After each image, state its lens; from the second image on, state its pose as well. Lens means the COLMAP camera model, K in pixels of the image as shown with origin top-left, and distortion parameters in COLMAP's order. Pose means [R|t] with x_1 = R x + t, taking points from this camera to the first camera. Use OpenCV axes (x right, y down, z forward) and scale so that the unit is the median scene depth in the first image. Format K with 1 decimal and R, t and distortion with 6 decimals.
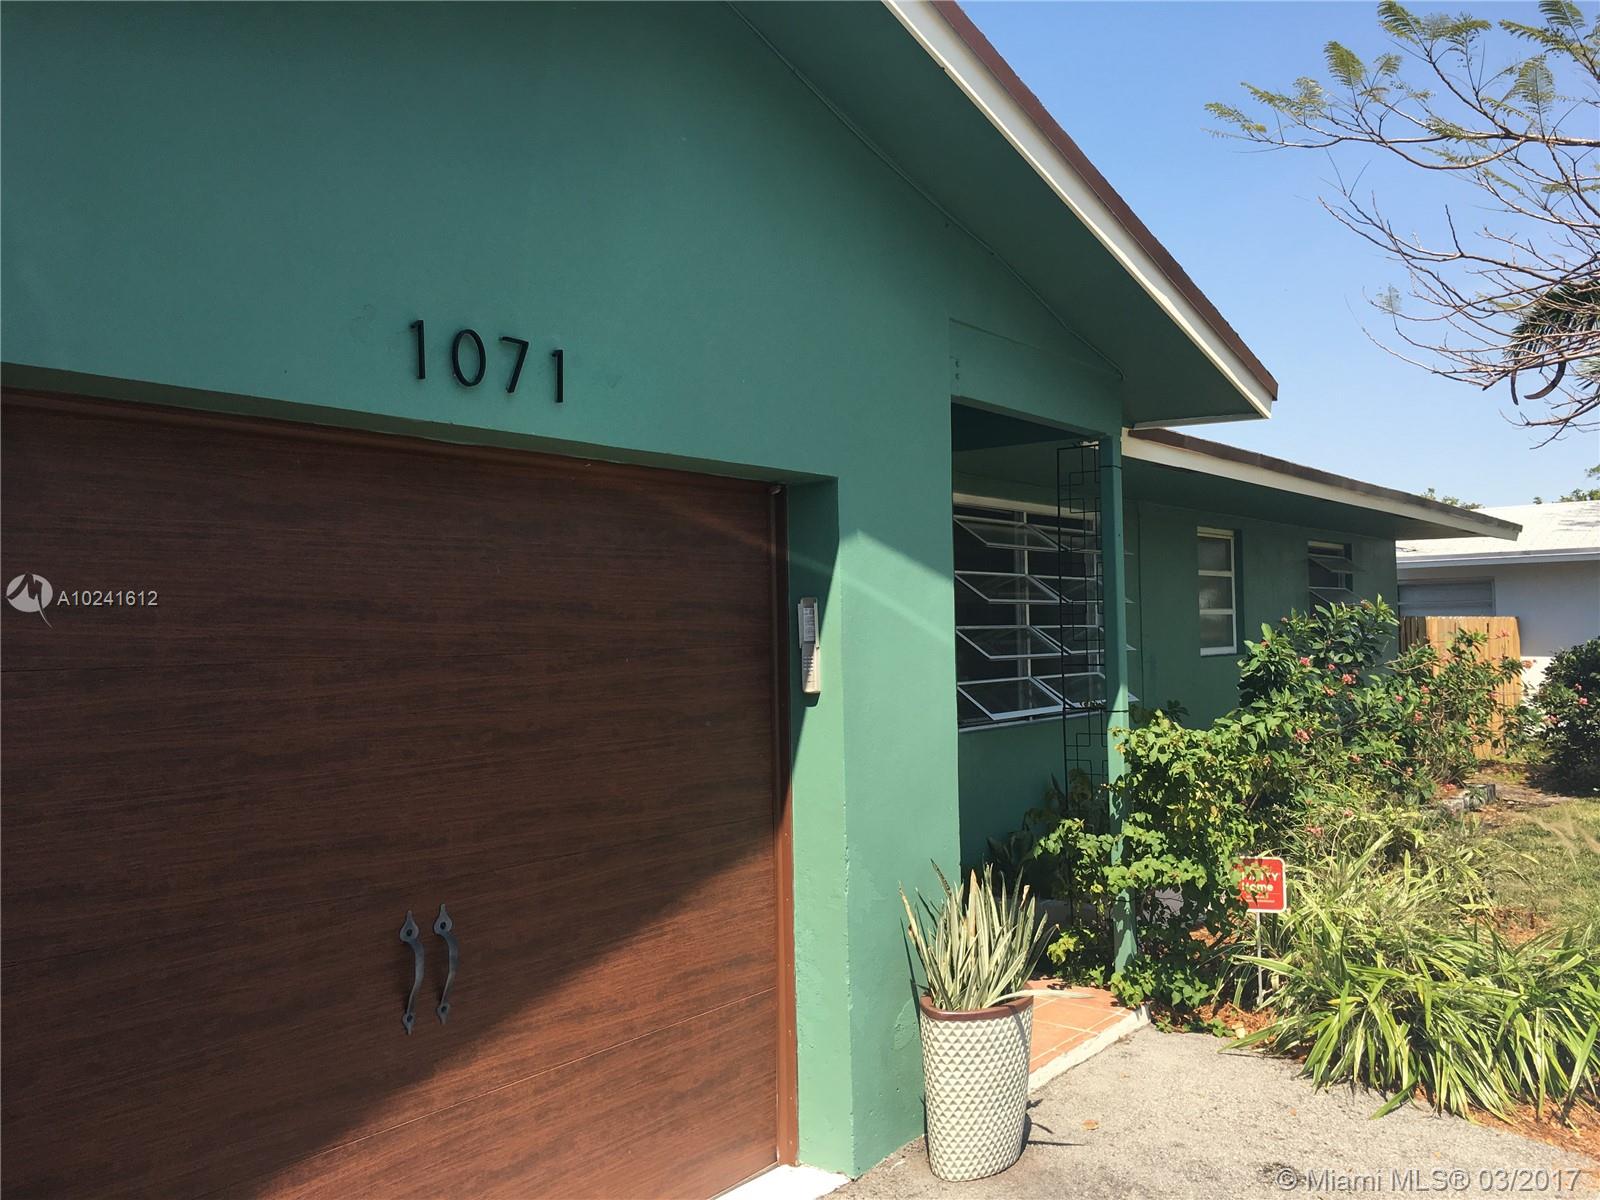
lens RADIAL K [[1401.8, 0, 800.0], [0, 1401.8, 600.0], [0, 0, 1]] dist [0.054861, 0.001942]
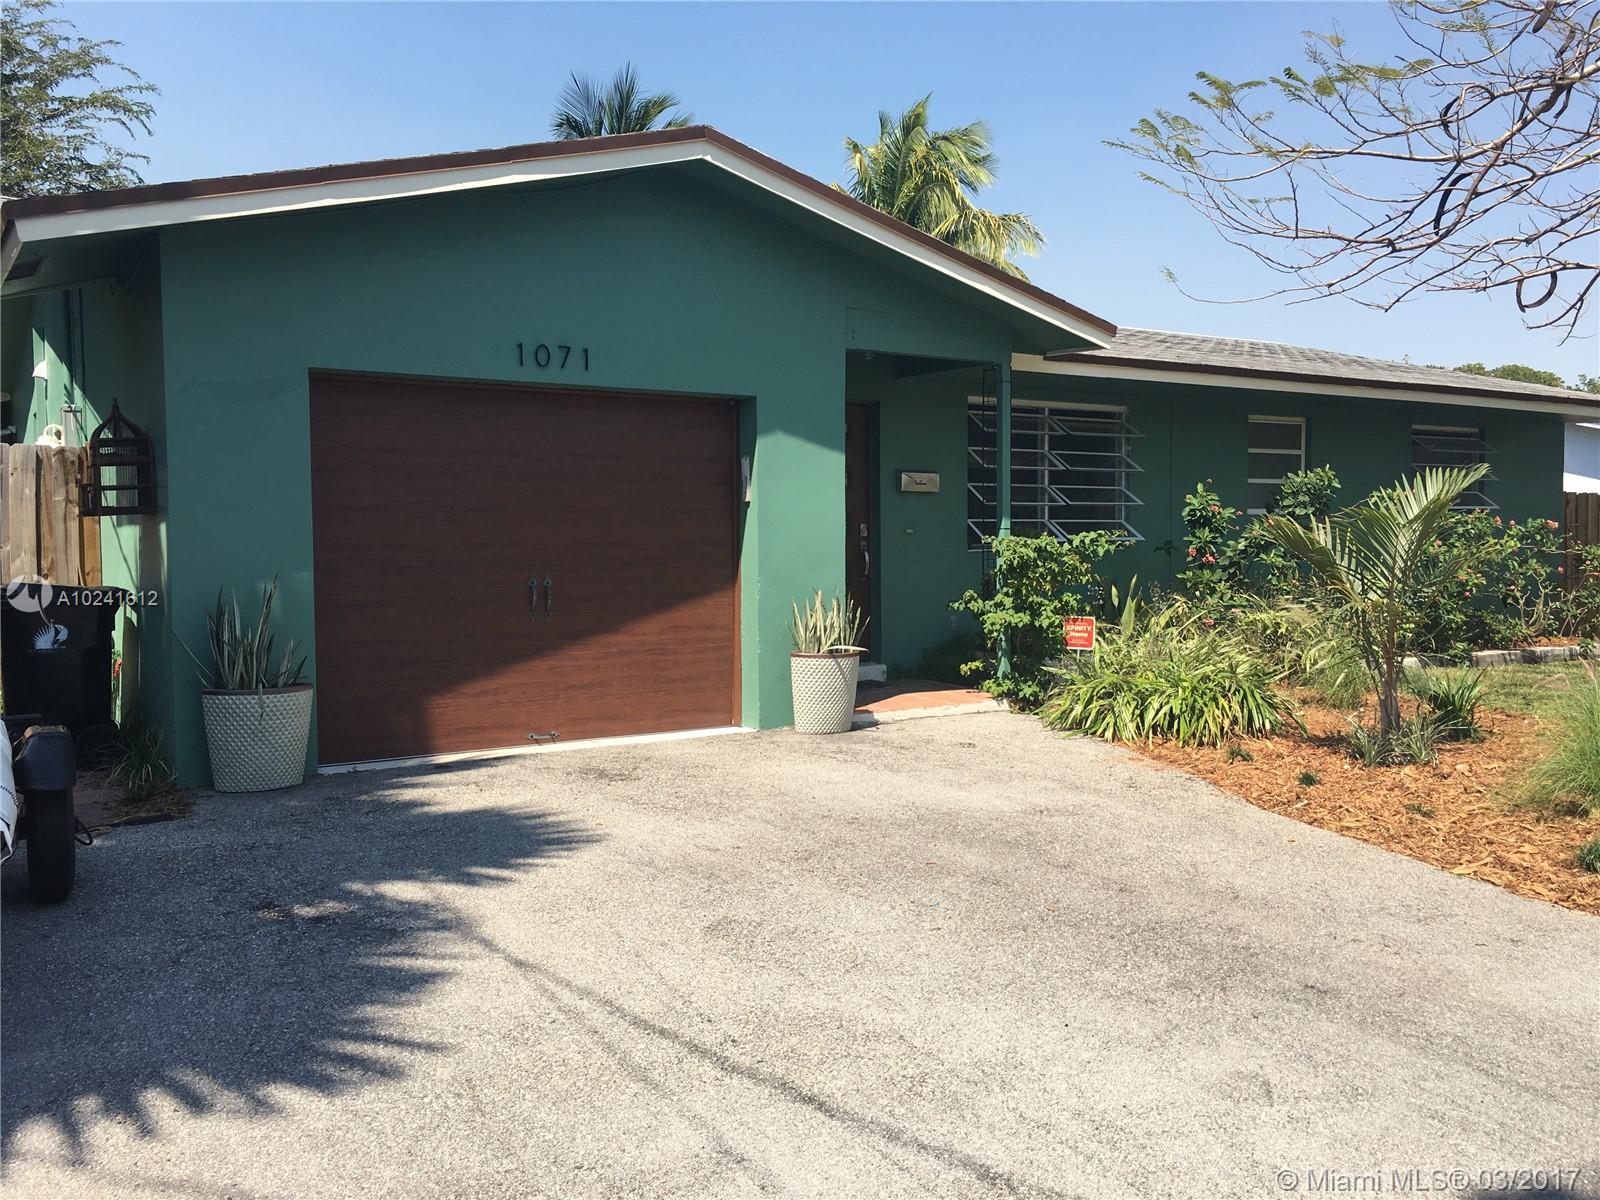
lens RADIAL K [[1401.8, 0, 800.0], [0, 1401.8, 600.0], [0, 0, 1]] dist [0.054861, 0.001942]
pose [[0.951382, 0.028841, -0.306660, 0.734667], [-0.005840, 0.997117, 0.075658, 0.055323], [0.307958, -0.070189, 0.948807, -0.961817]]
